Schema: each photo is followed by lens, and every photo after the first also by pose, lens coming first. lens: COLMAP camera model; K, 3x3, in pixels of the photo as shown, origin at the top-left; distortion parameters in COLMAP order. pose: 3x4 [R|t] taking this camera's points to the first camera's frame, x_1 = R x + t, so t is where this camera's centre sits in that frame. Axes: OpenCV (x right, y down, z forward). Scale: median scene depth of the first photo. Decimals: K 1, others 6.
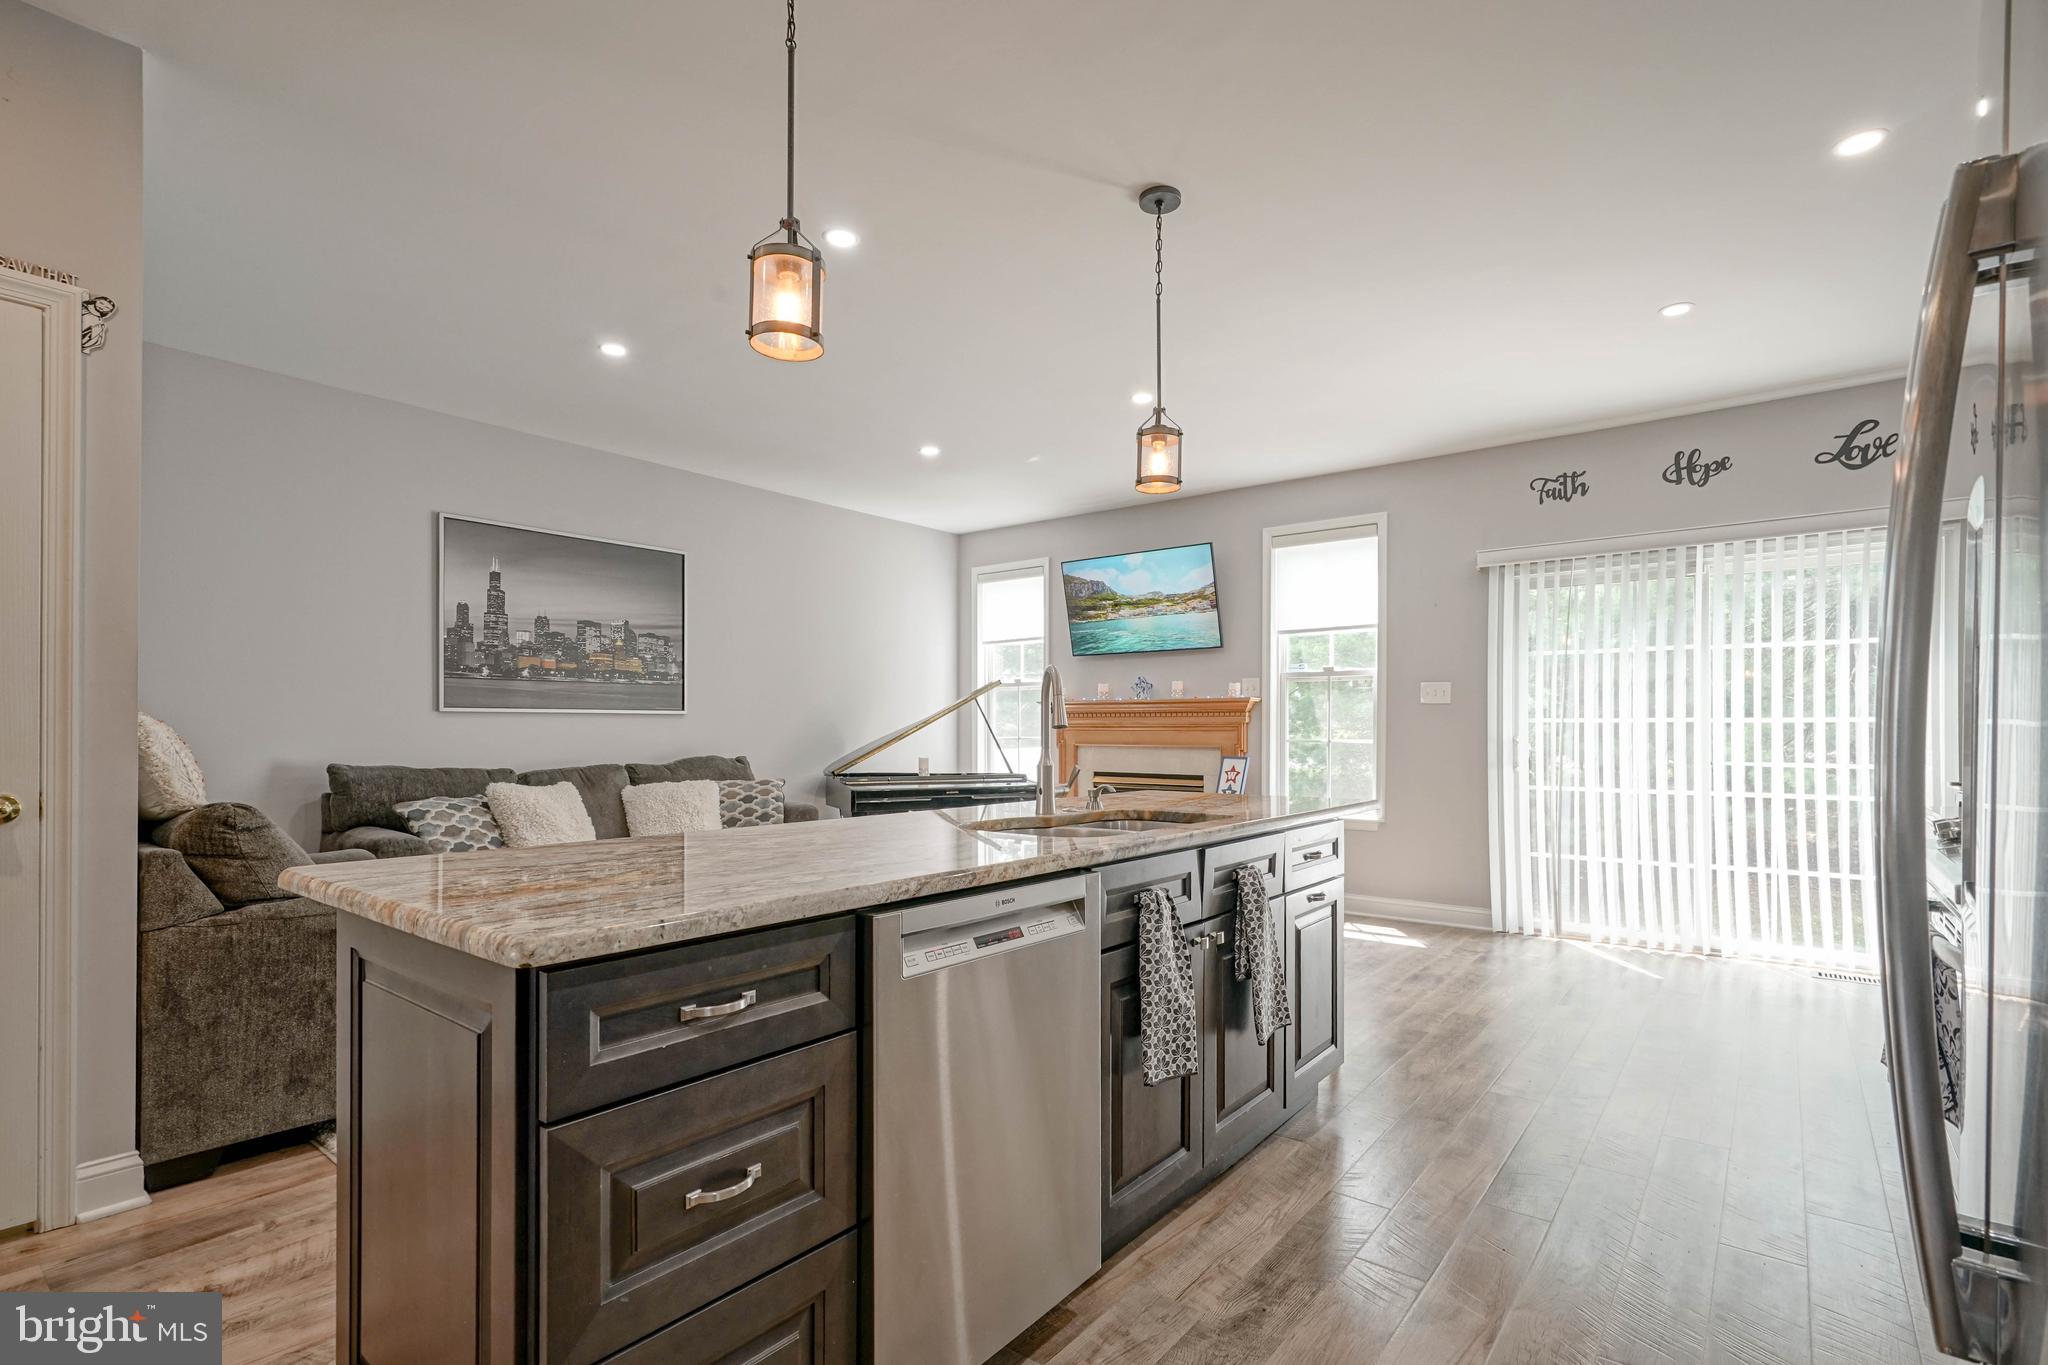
lens RADIAL K [[953.6, 0, 1028.5], [0, 953.6, 721.2], [0, 0, 1]] dist [-0.002850, -0.000093]
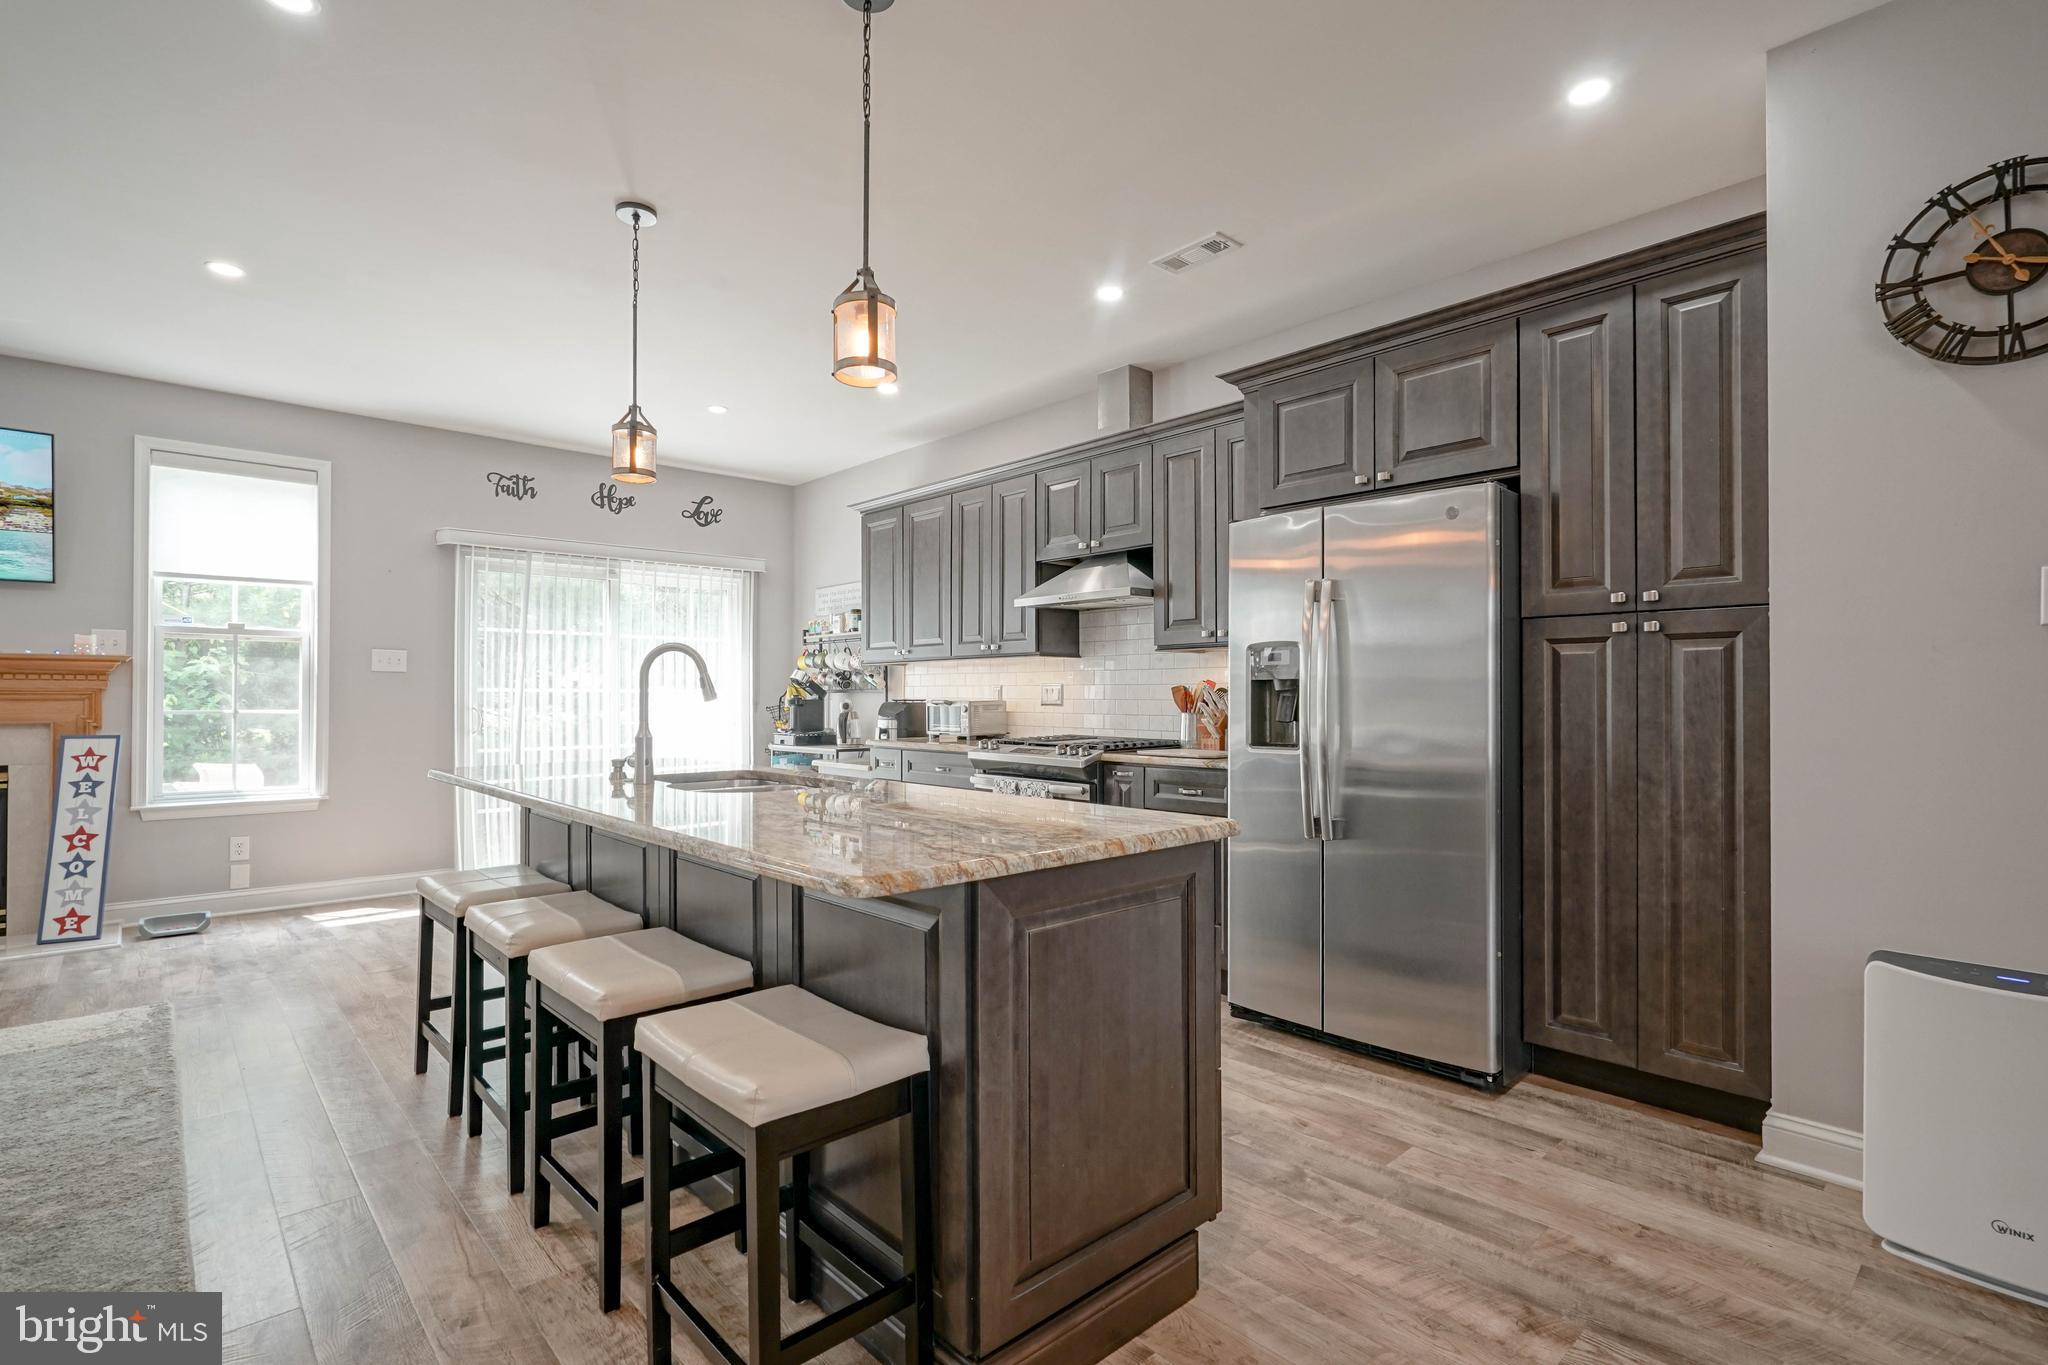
lens RADIAL K [[957.6, 0, 1024.0], [0, 957.6, 682.5], [0, 0, 1]] dist [-0.001677, -0.000099]
pose [[0.167641, 0.013955, 0.985749, -0.464794], [-0.010586, 0.999868, -0.012354, -0.002440], [-0.985791, -0.008364, 0.167767, 0.201841]]
